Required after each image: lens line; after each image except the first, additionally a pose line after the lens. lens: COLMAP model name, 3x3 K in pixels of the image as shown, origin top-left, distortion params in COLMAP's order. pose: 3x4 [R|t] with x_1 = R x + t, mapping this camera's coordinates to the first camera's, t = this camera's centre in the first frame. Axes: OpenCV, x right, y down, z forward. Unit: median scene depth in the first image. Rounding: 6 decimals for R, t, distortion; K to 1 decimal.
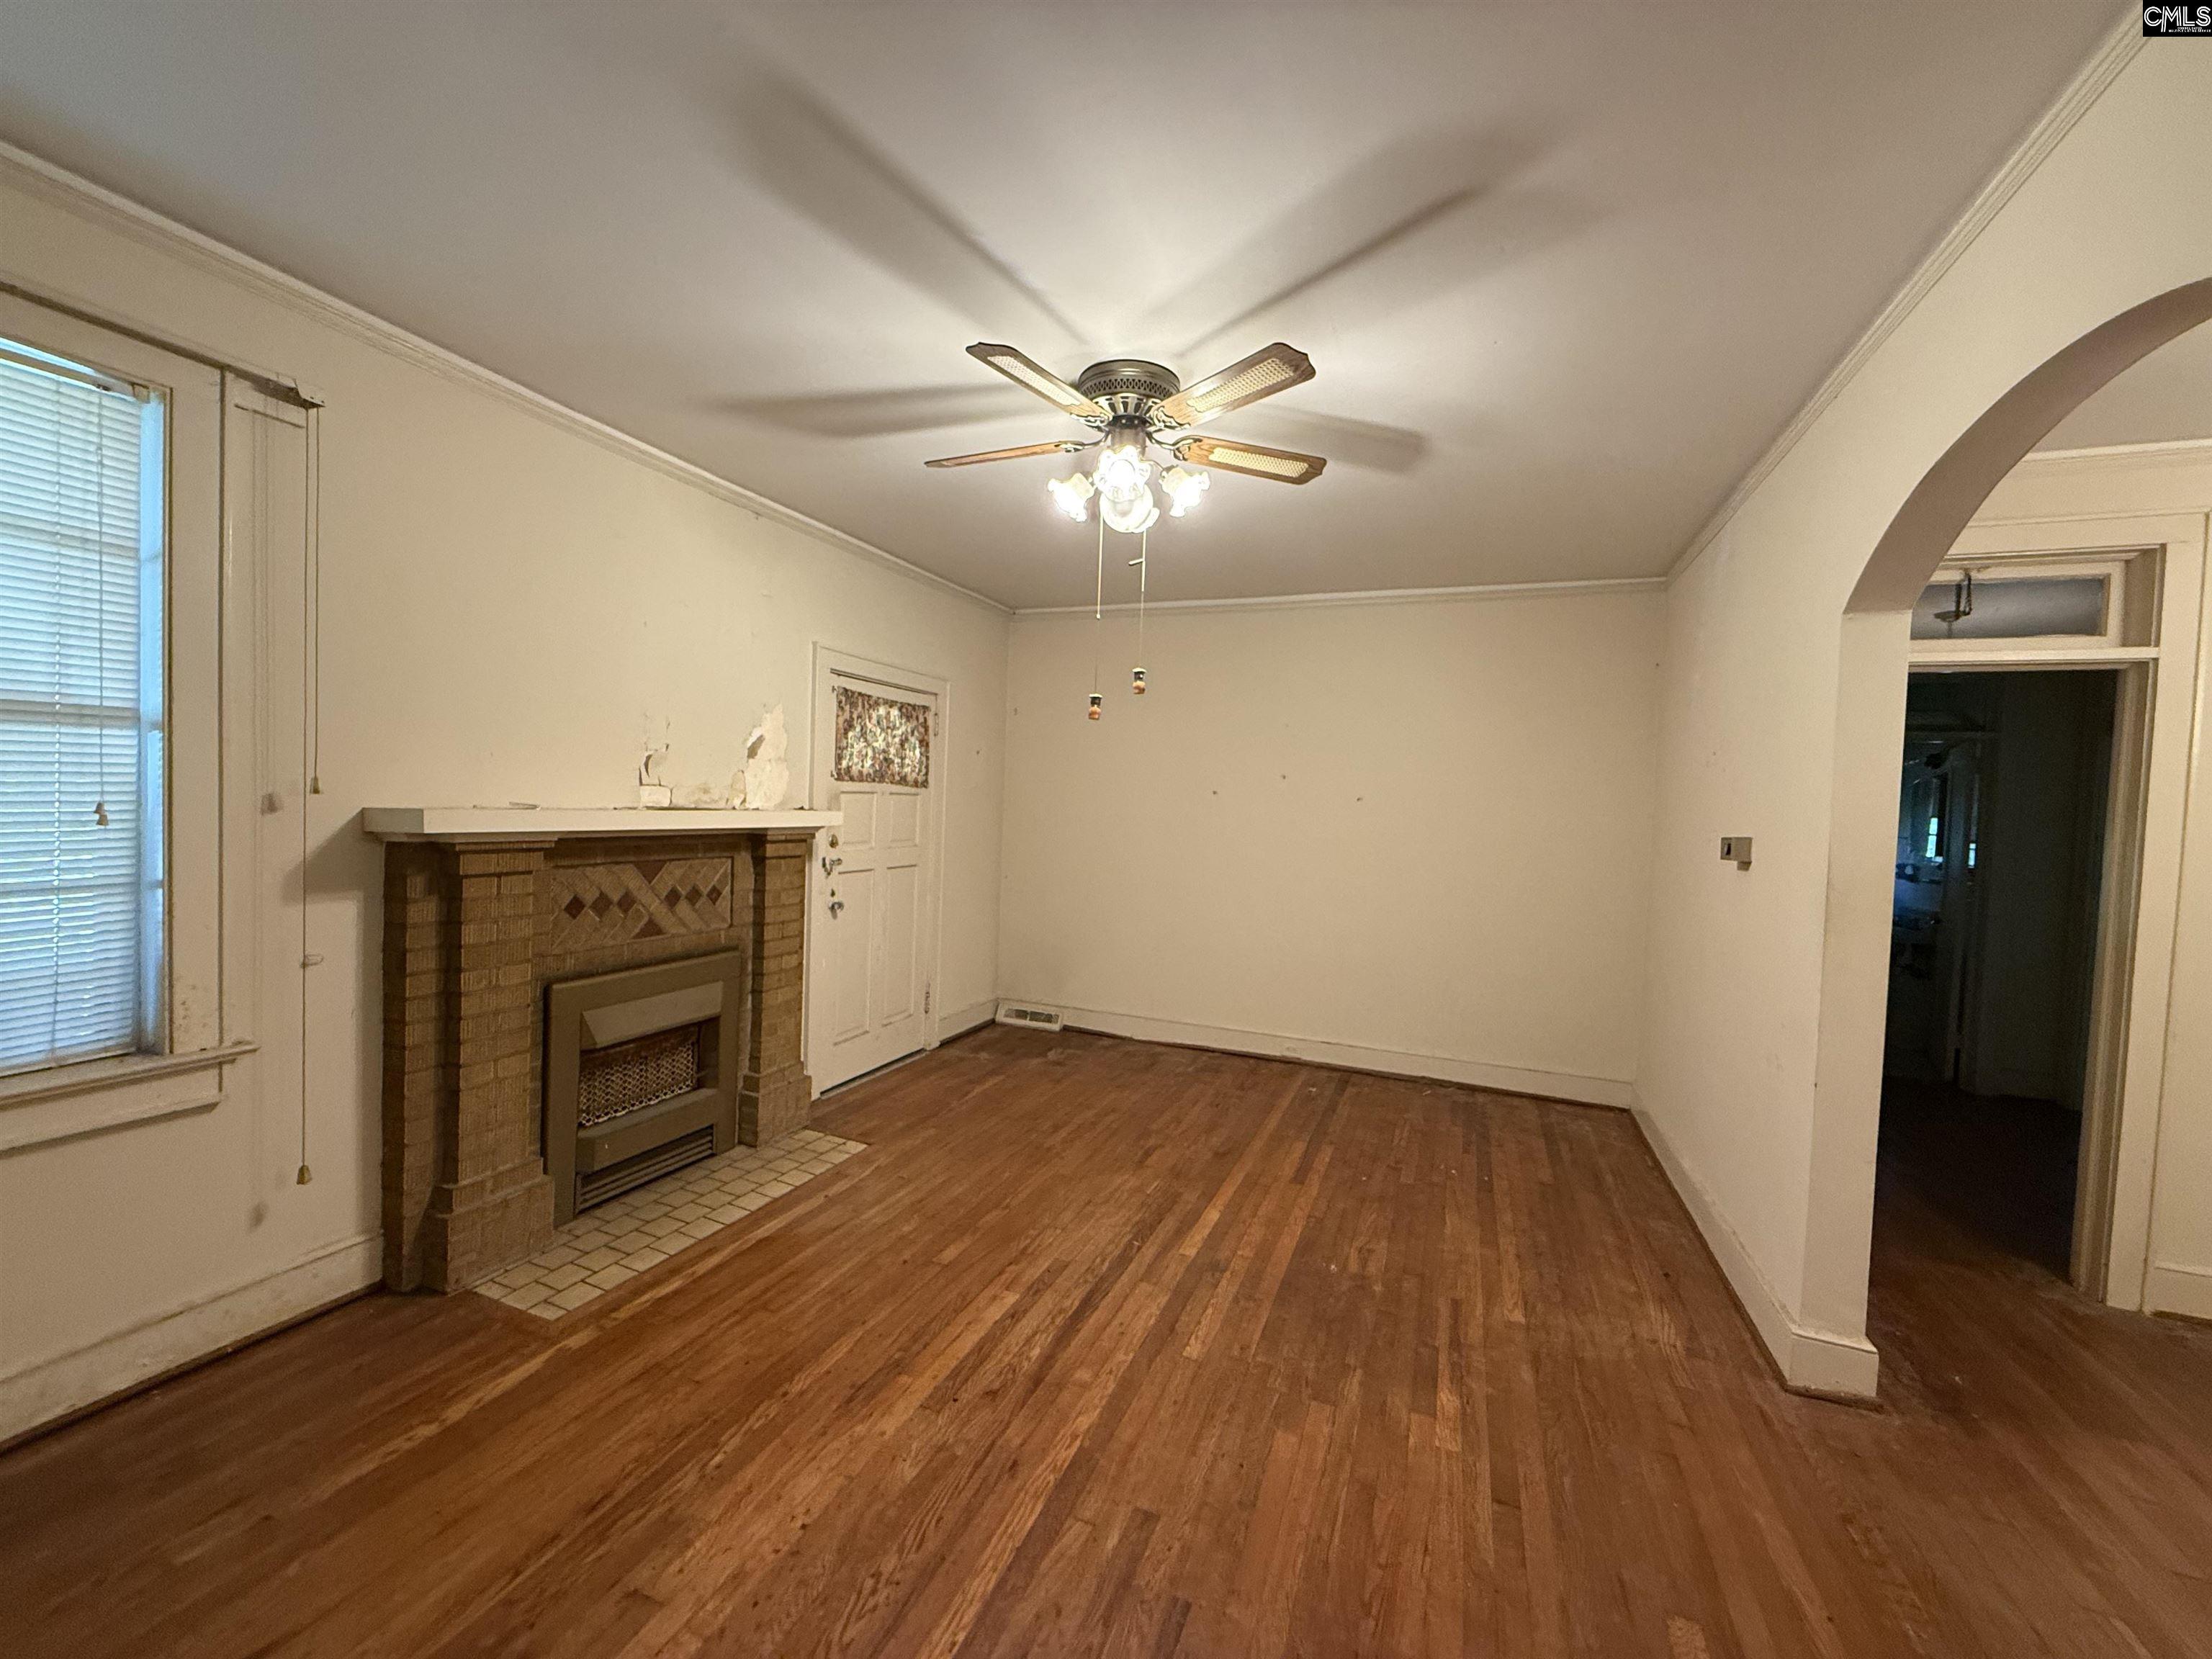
lens RADIAL K [[884.4, 0, 1106.5], [0, 884.4, 833.0], [0, 0, 1]] dist [0.000855, 0.000002]
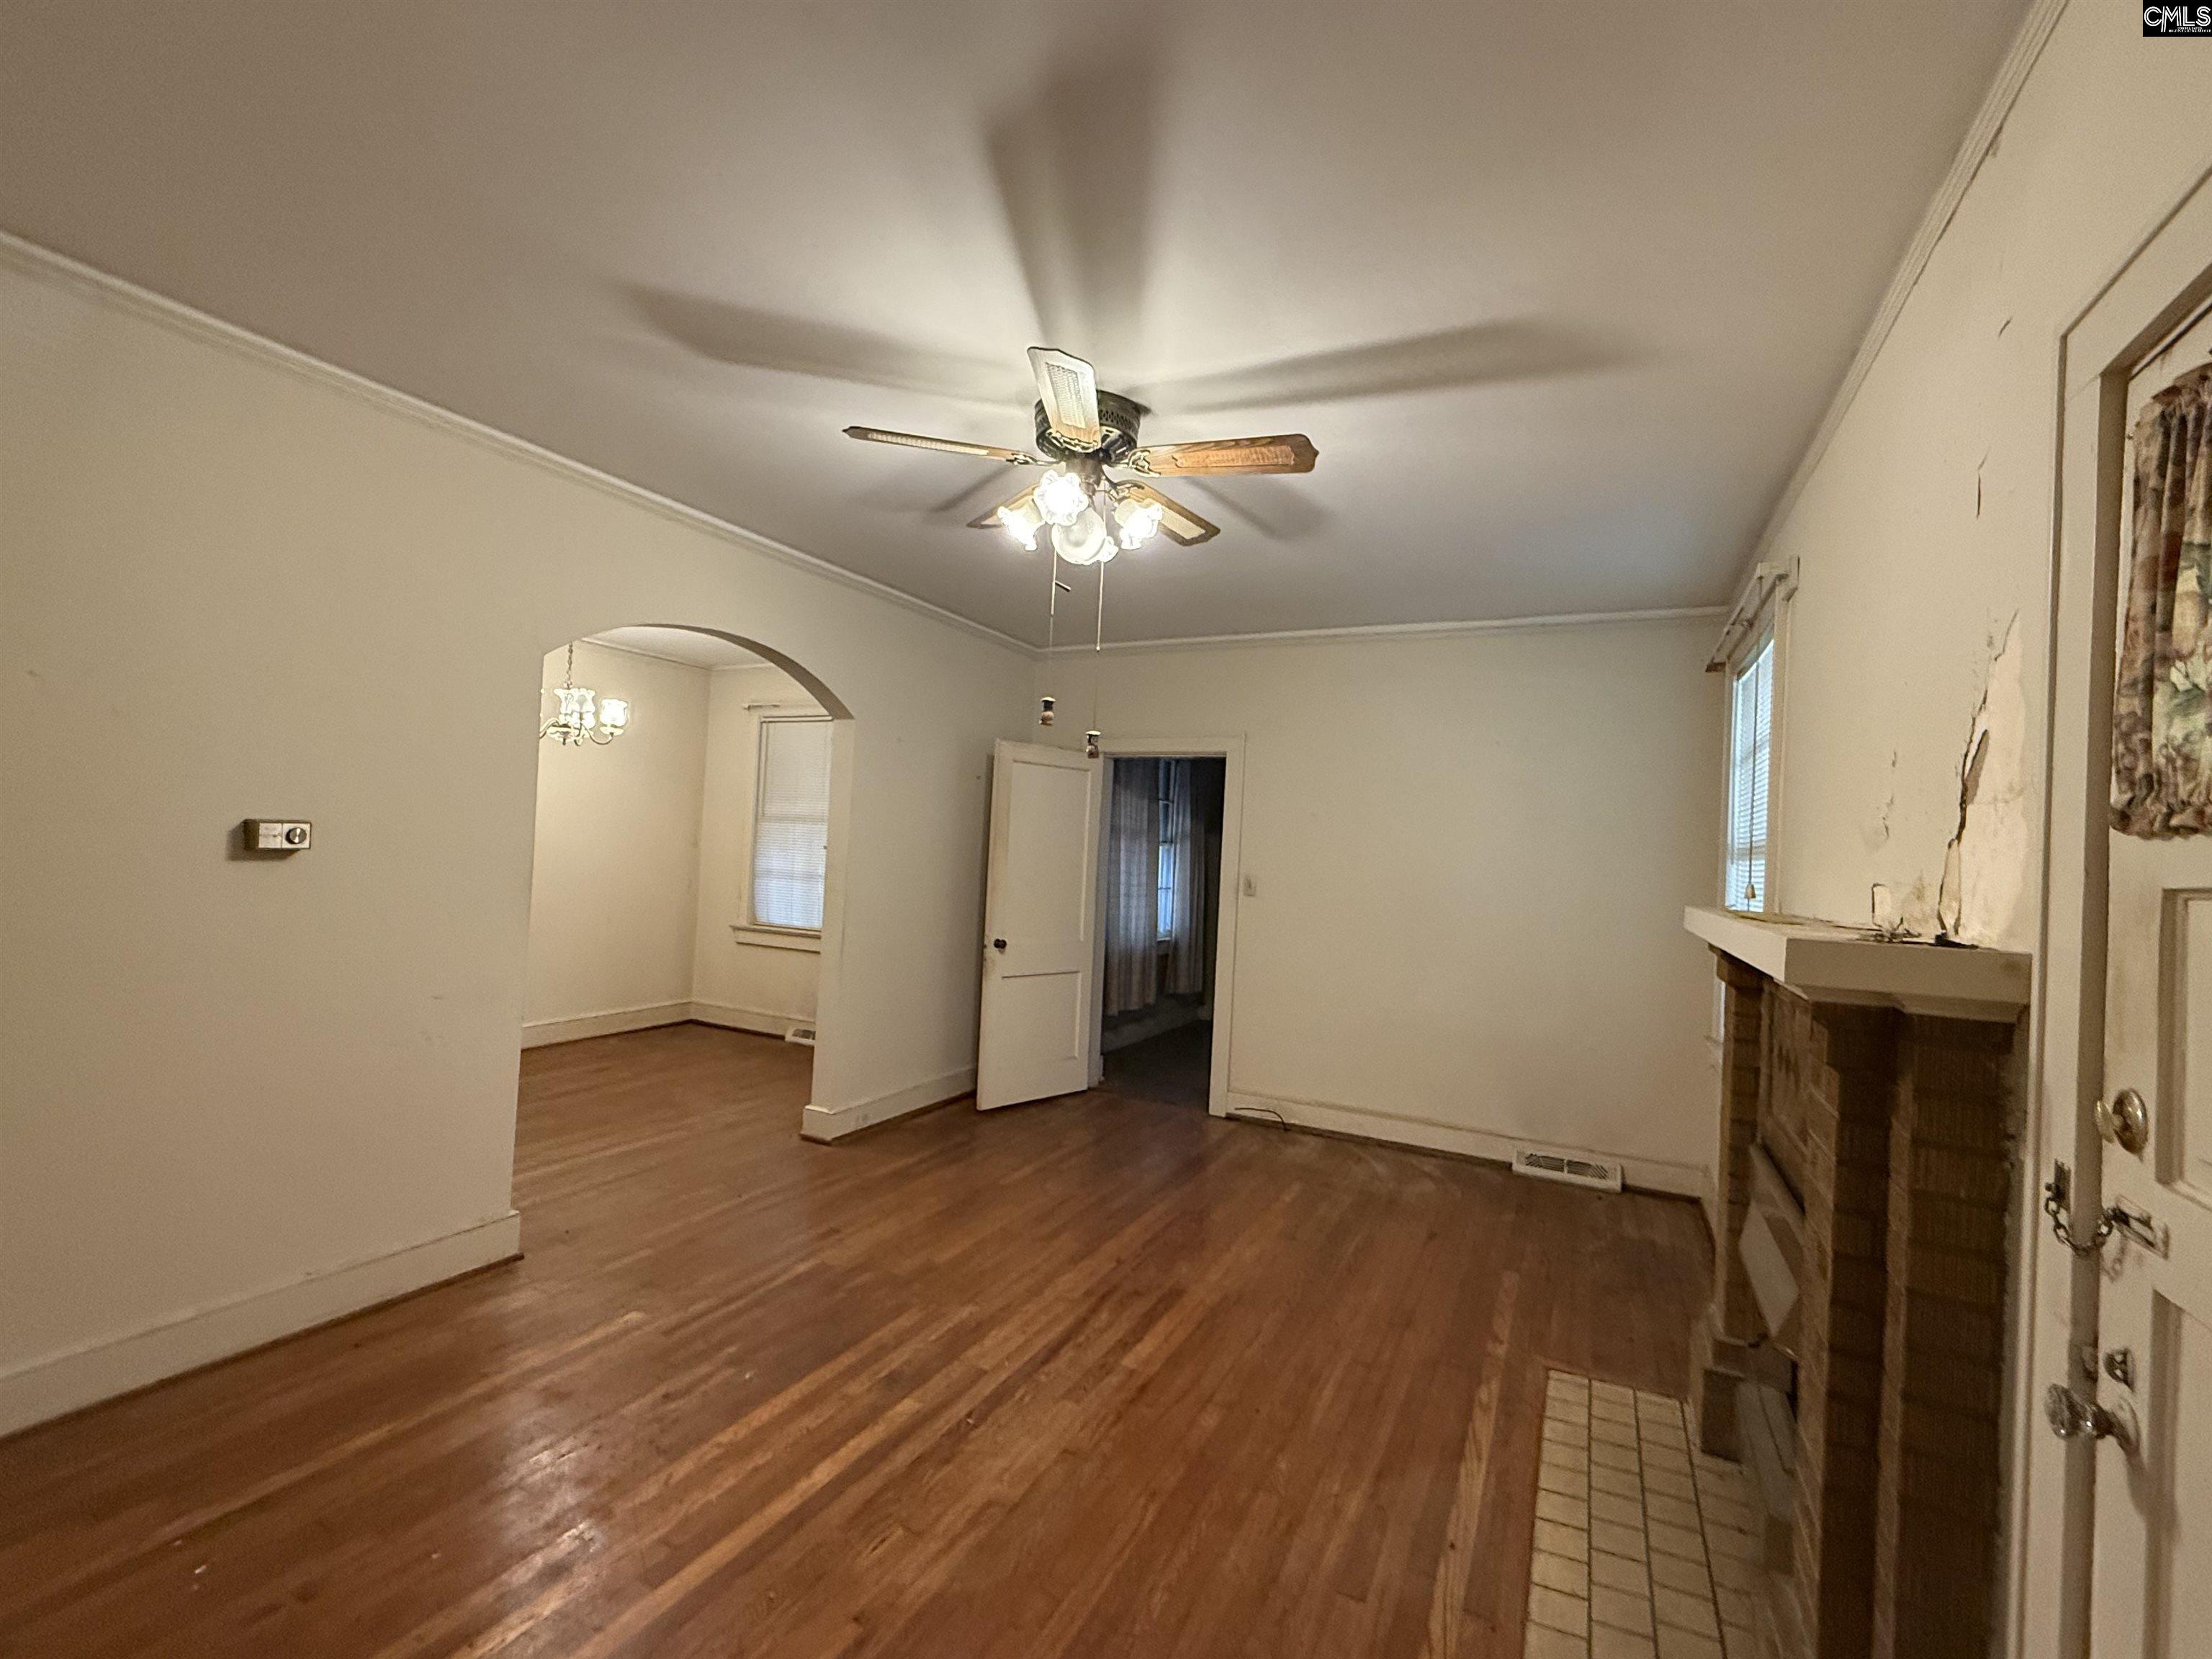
lens RADIAL K [[963.9, 0, 1104.8], [0, 963.9, 835.1], [0, 0, 1]] dist [-0.002112, 0.000358]
pose [[-0.992342, -0.086232, 0.088438, -0.119081], [-0.084973, 0.996222, 0.017911, -0.065829], [-0.089648, 0.010259, -0.995921, 1.950754]]
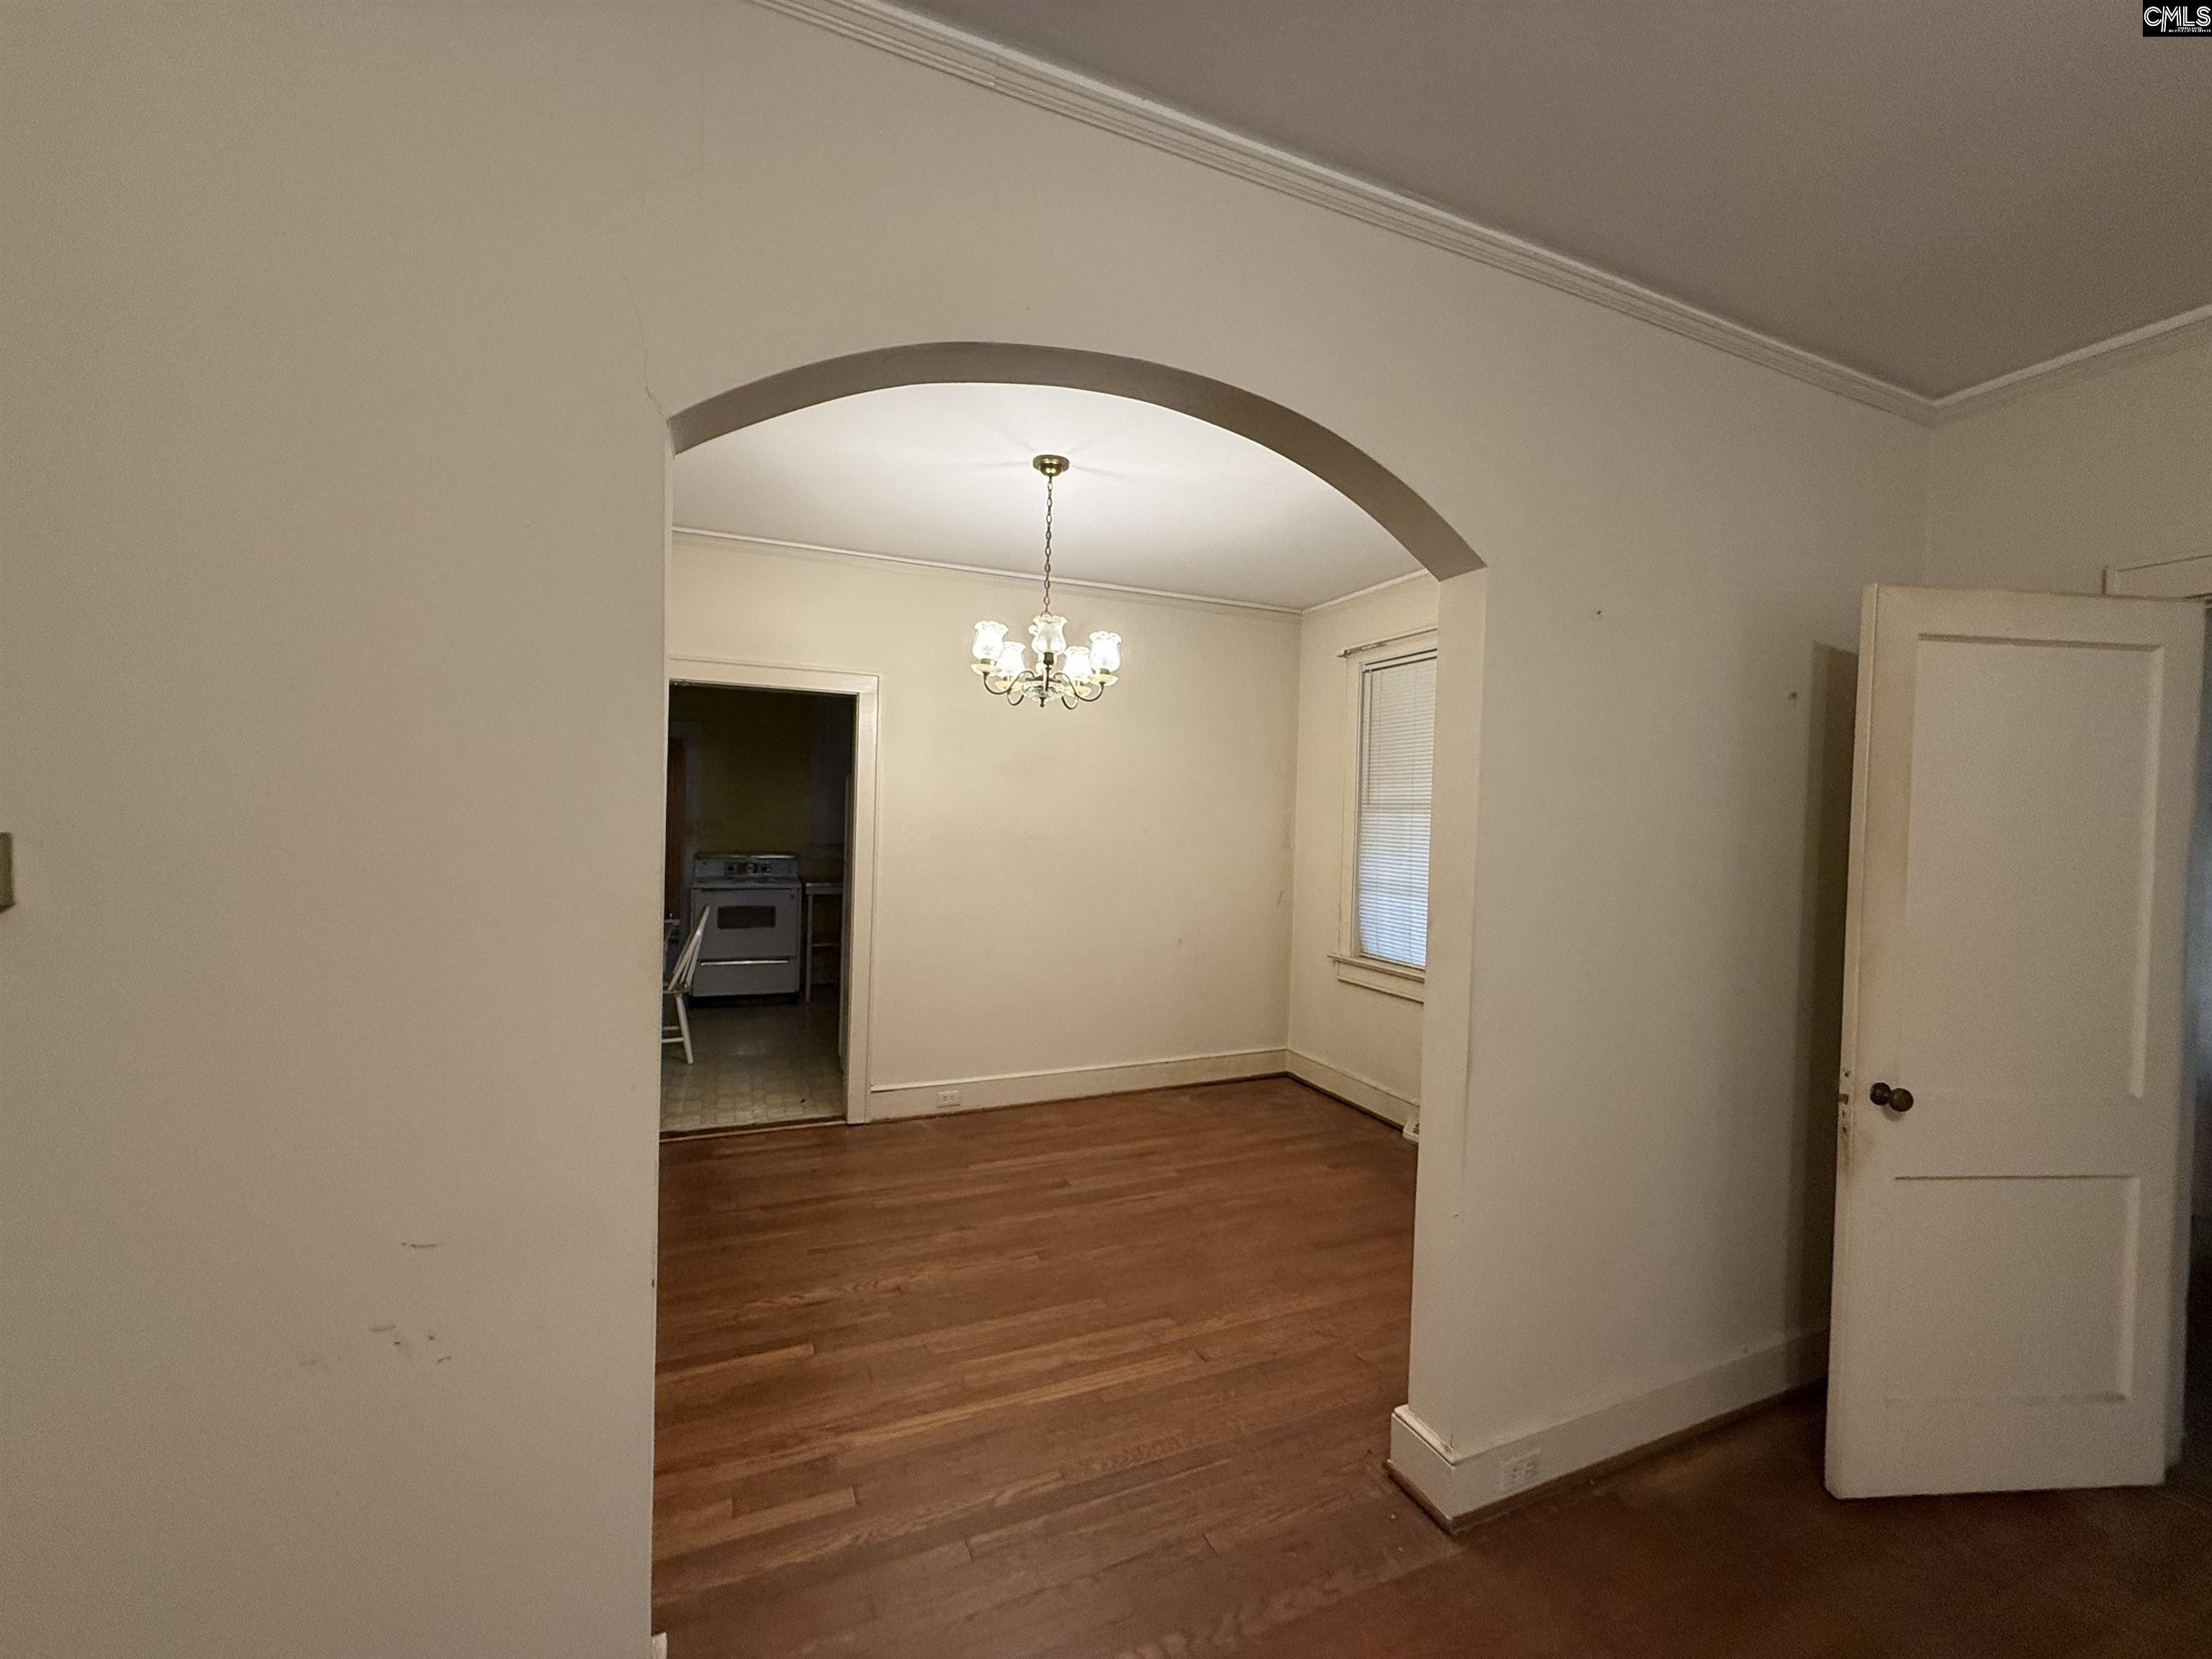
lens RADIAL K [[884.4, 0, 1097.9], [0, 884.4, 830.7], [0, 0, 1]] dist [0.000855, 0.000002]
pose [[-0.705789, -0.069021, 0.705052, 0.154345], [-0.032272, 0.997342, 0.065329, -0.039790], [-0.707686, 0.023354, -0.706141, 1.141856]]
